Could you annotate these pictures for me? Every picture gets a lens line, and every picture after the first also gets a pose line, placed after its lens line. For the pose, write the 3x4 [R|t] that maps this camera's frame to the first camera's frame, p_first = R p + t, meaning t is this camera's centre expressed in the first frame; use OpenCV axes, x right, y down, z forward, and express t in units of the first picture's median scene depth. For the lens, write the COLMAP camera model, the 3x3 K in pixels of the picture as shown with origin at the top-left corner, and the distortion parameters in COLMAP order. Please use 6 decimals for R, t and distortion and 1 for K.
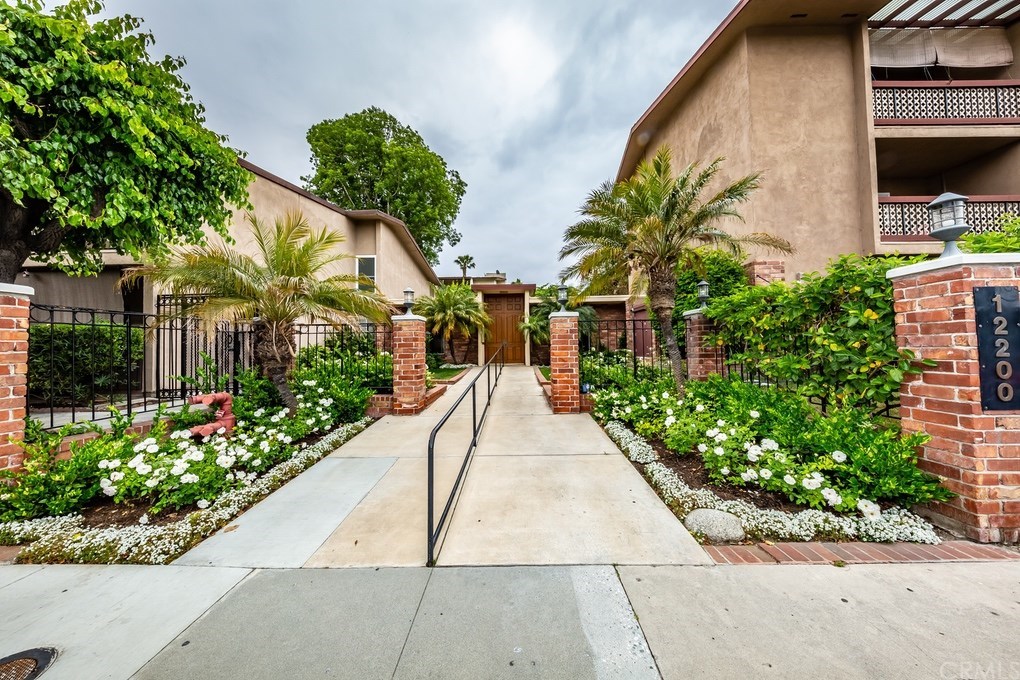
lens RADIAL K [[327.2, 0, 507.4], [0, 327.2, 342.7], [0, 0, 1]] dist [-0.005171, -0.000982]
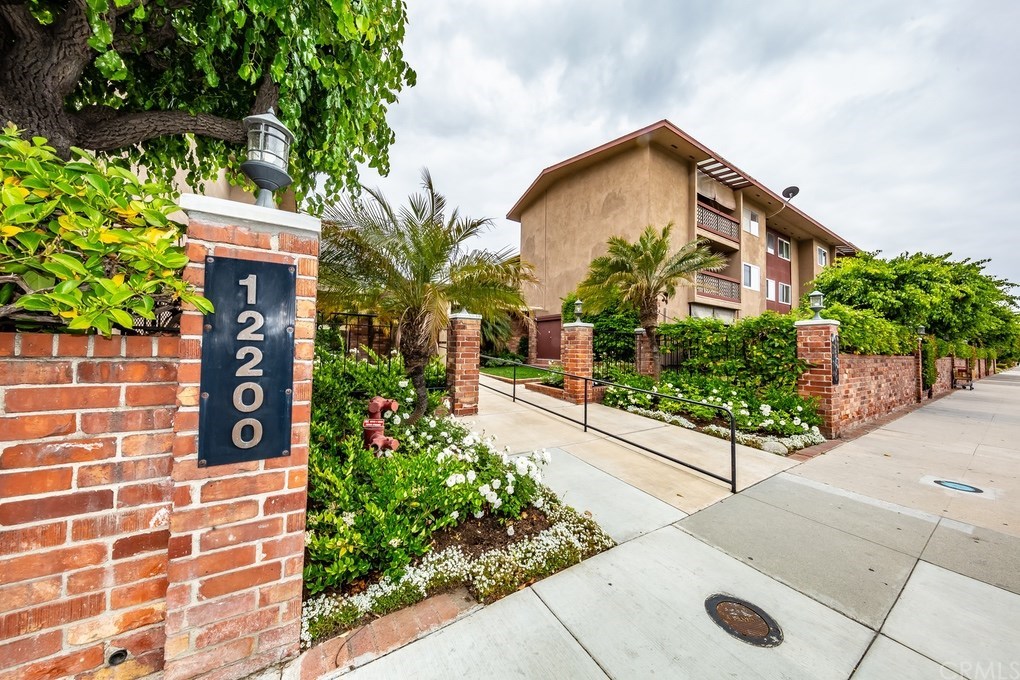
lens RADIAL K [[327.2, 0, 510.2], [0, 327.2, 337.8], [0, 0, 1]] dist [-0.005171, -0.000982]
pose [[0.839574, 0.050192, 0.540921, -0.743939], [-0.041834, 0.998739, -0.027743, 0.010286], [-0.541632, 0.000663, 0.840616, 0.098201]]
